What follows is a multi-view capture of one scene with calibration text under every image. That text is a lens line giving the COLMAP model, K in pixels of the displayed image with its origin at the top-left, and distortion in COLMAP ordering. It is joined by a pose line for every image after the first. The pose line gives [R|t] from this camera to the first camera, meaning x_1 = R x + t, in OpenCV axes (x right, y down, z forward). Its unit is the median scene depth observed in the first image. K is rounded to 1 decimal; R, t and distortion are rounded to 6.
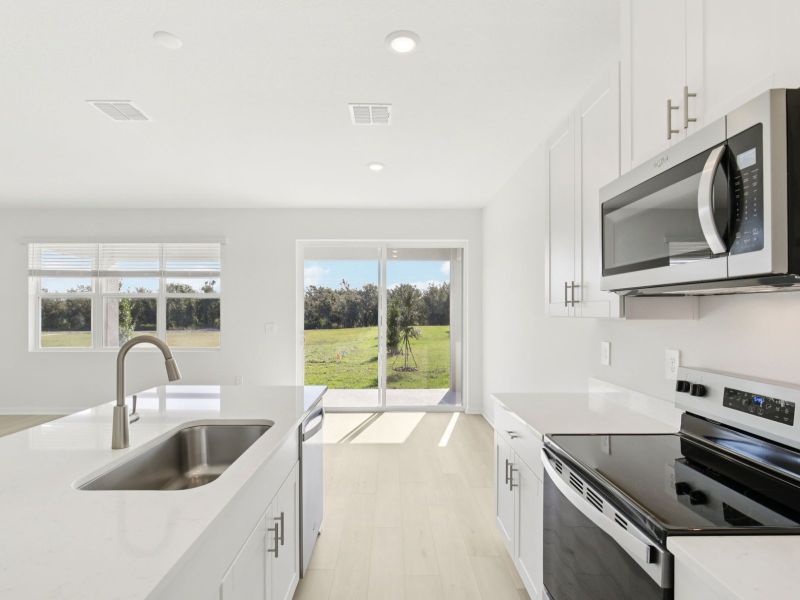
lens RADIAL K [[424.8, 0, 391.7], [0, 424.8, 304.3], [0, 0, 1]] dist [-0.044434, 0.000083]
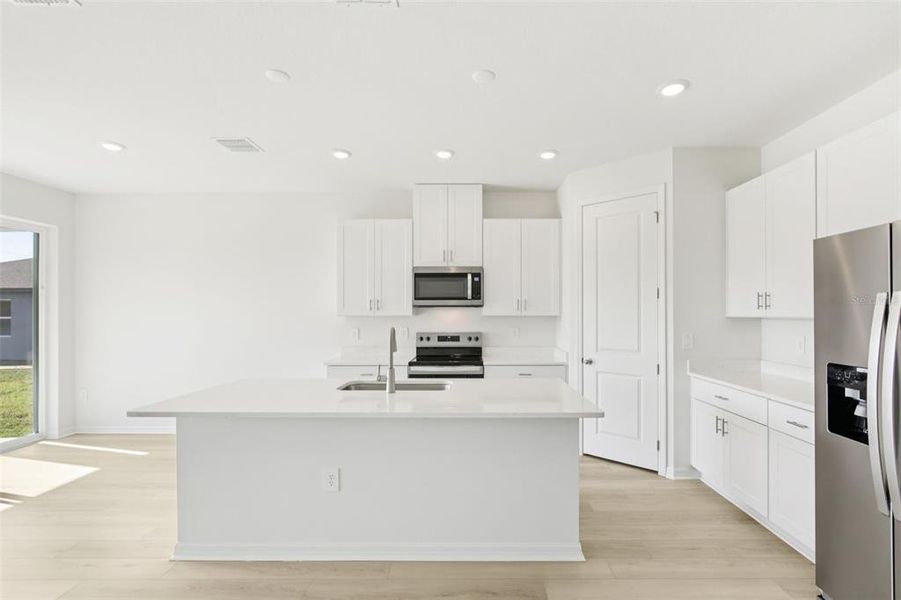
lens RADIAL K [[421.0, 0, 473.5], [0, 421.0, 311.0], [0, 0, 1]] dist [0.001493, 0.000299]
pose [[0.003106, 0.003387, 0.999989, -2.226516], [-0.019028, 0.999813, -0.003327, 0.006457], [-0.999814, -0.019018, 0.003170, 0.604551]]
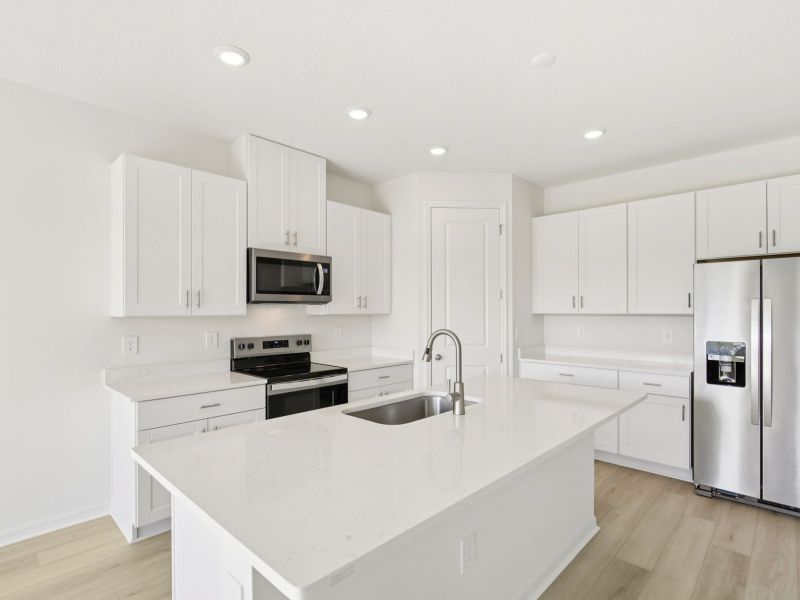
lens RADIAL K [[420.3, 0, 397.9], [0, 420.3, 308.0], [0, 0, 1]] dist [0.024906, -0.000062]
pose [[-0.723560, 0.005395, 0.690240, -1.356378], [-0.011537, 0.999735, -0.019907, 0.033329], [-0.690165, -0.022367, -0.723306, 1.977466]]
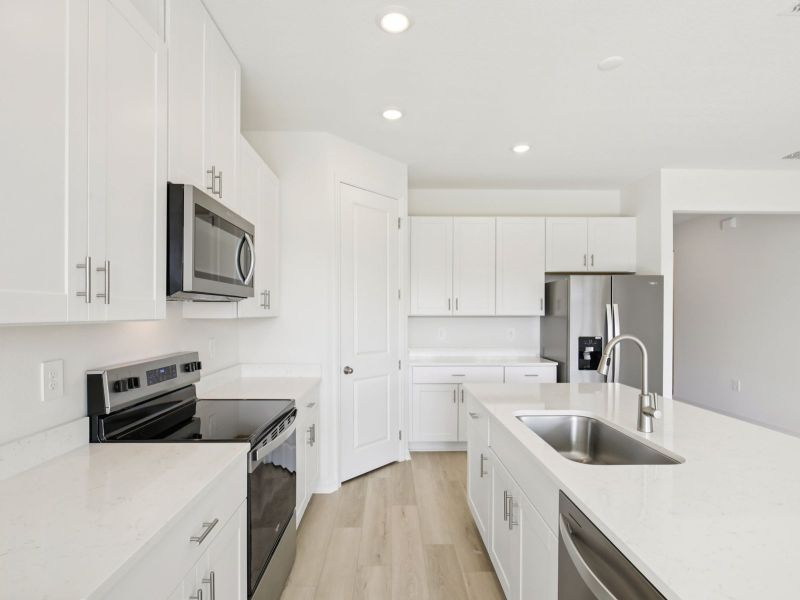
lens RADIAL K [[414.7, 0, 394.3], [0, 414.7, 316.4], [0, 0, 1]] dist [-0.000544, -0.000144]
pose [[-0.999944, 0.000961, -0.010520, 0.039051], [0.001077, 0.999939, -0.010994, 0.037855], [0.010509, -0.011005, -0.999884, 1.986354]]
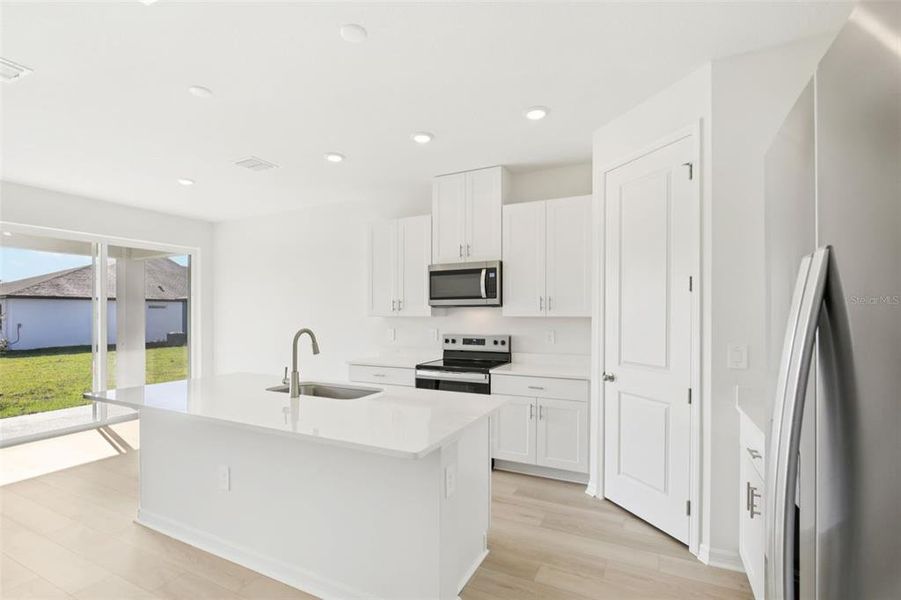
lens RADIAL K [[415.9, 0, 450.3], [0, 415.9, 314.6], [0, 0, 1]] dist [0.000885, 0.000021]
pose [[0.449844, -0.003269, 0.893101, -1.716604], [-0.015359, 0.999817, 0.011396, -0.007047], [-0.892975, -0.018844, 0.449711, -0.261850]]
